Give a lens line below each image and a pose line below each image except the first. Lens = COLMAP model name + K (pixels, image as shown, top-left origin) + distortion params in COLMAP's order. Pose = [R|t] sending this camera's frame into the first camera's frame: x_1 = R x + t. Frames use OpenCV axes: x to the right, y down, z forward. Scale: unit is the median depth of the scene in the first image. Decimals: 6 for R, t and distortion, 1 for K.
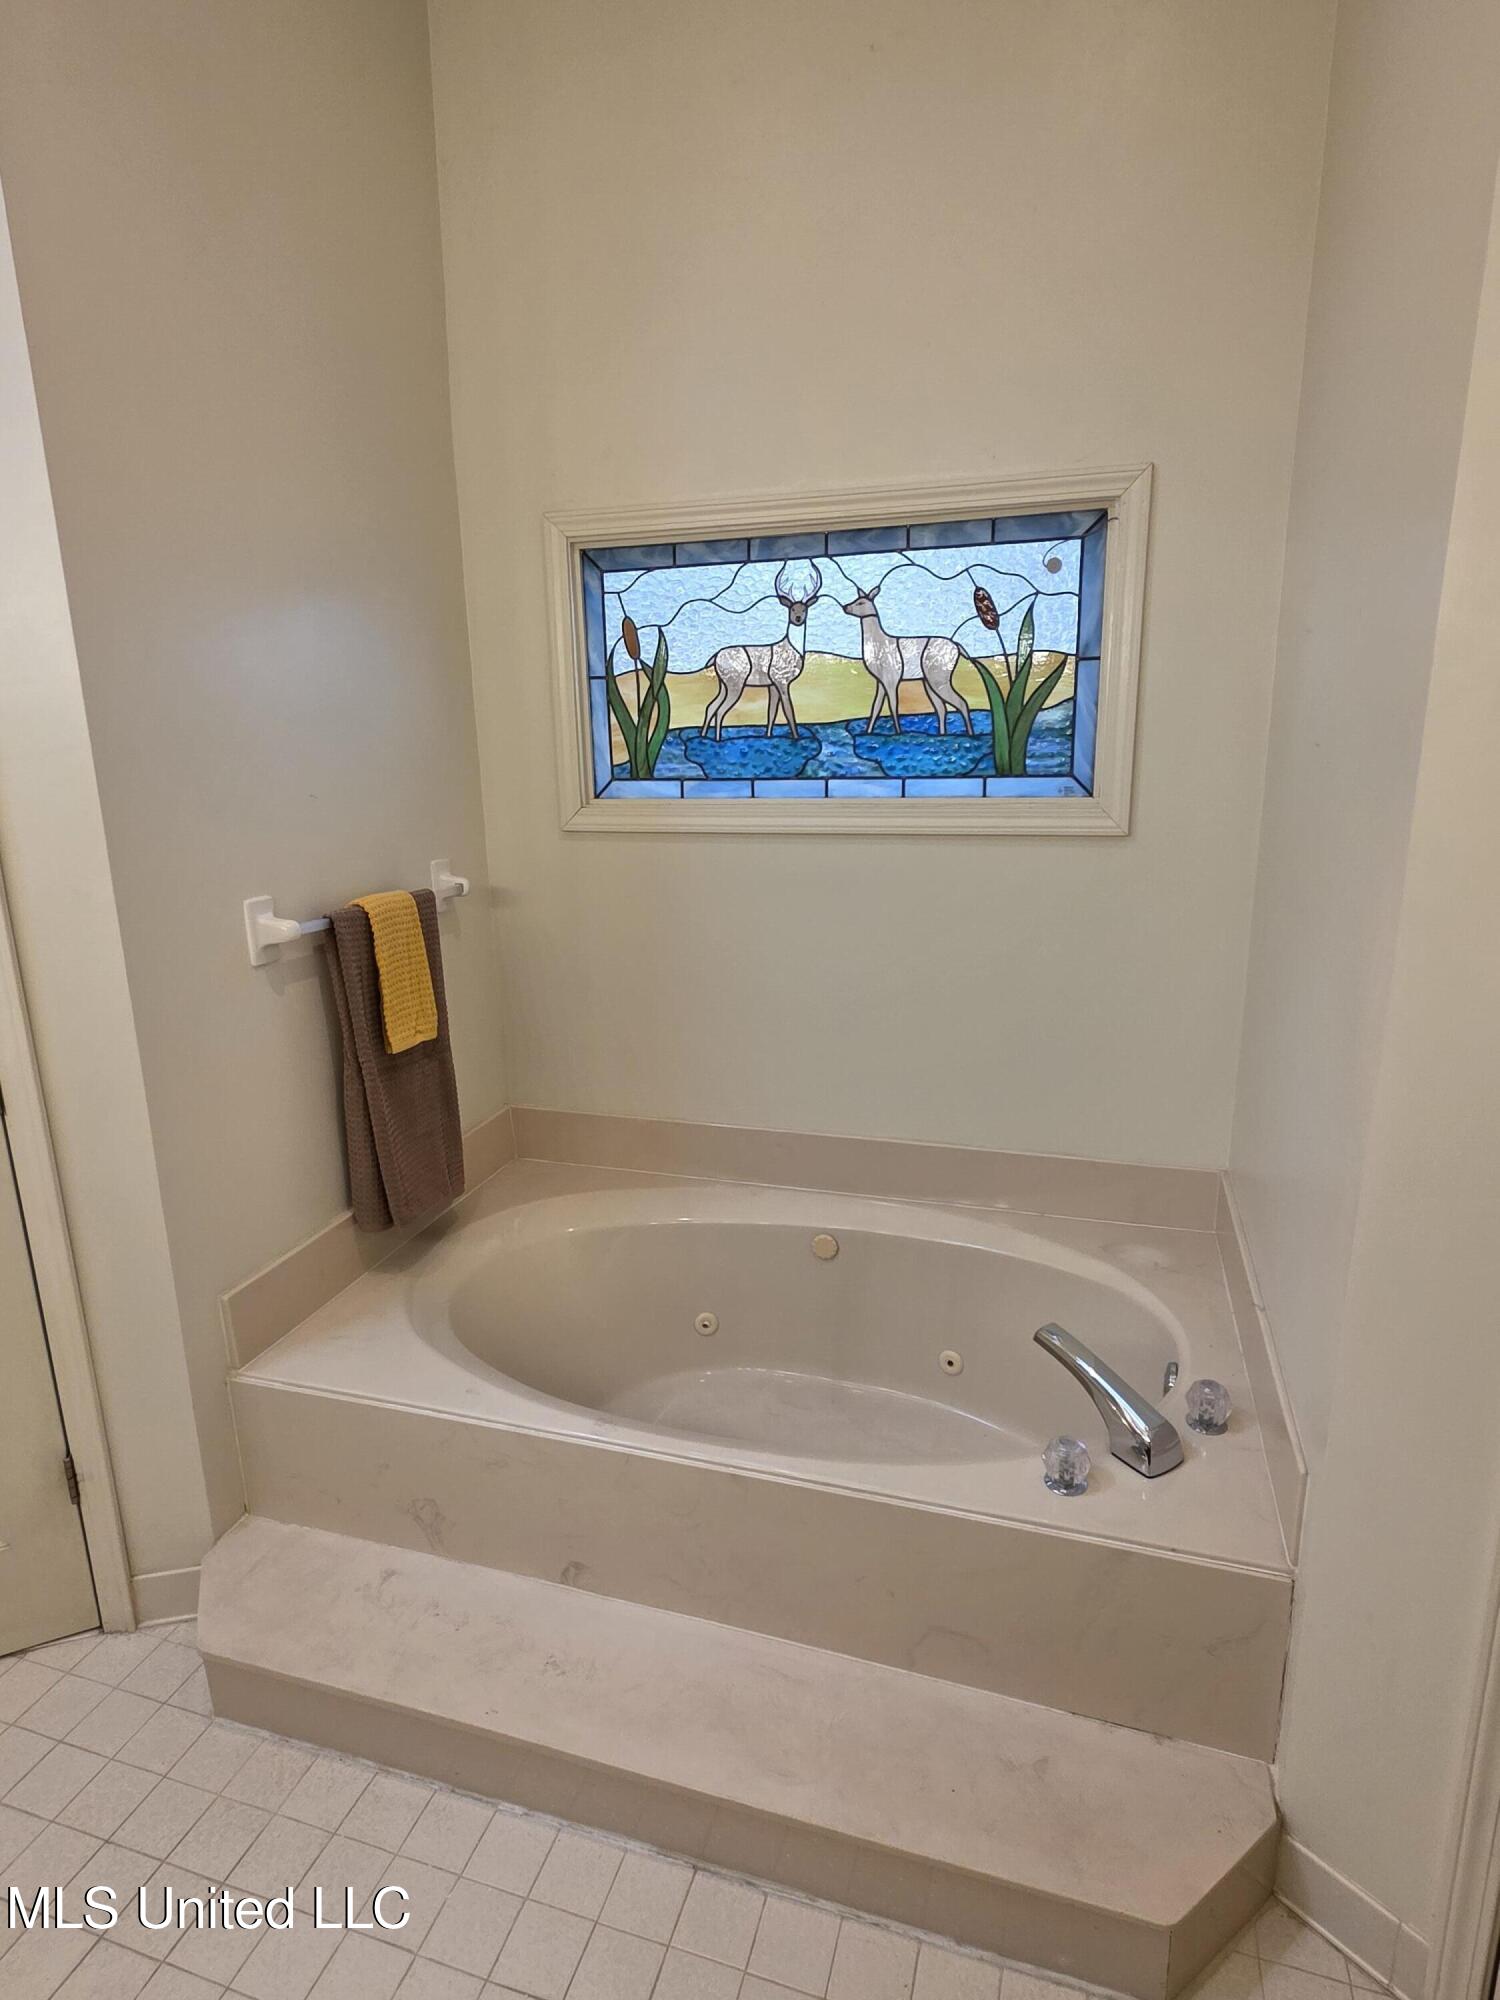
lens RADIAL K [[1099.8, 0, 750.9], [0, 1099.8, 999.3], [0, 0, 1]] dist [-0.002941, -0.000549]
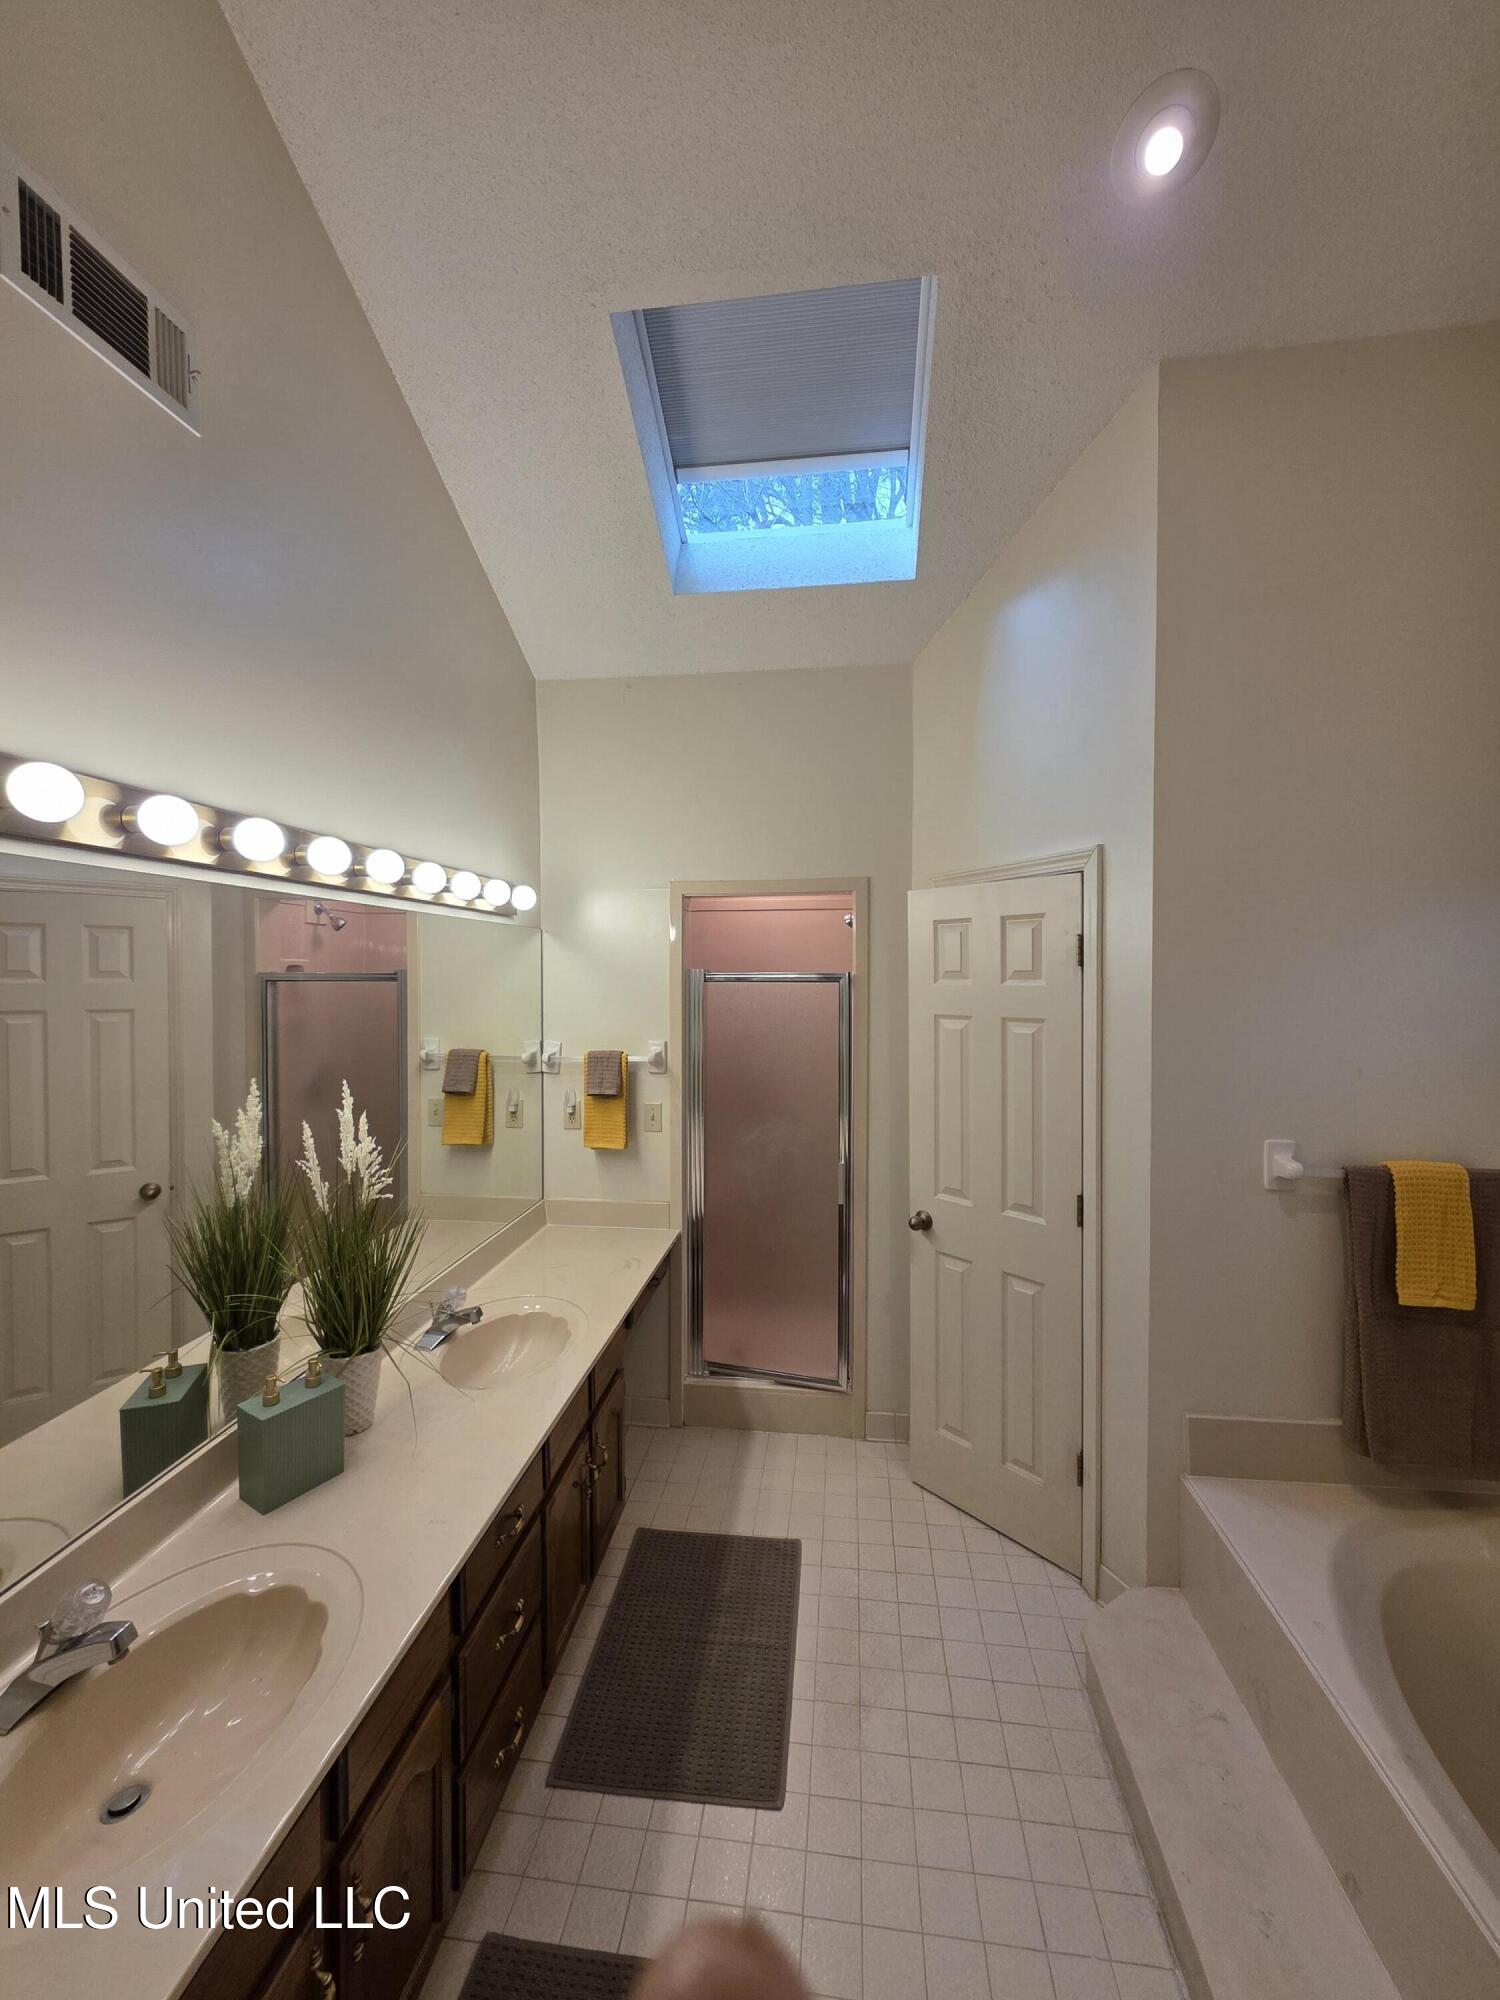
lens RADIAL K [[797.9, 0, 752.1], [0, 797.9, 990.6], [0, 0, 1]] dist [0.000673, -0.000062]
pose [[0.175691, 0.042574, -0.983524, 0.380386], [-0.235818, 0.971797, -0.000059, -0.116384], [0.955784, 0.231943, 0.180775, 0.166995]]
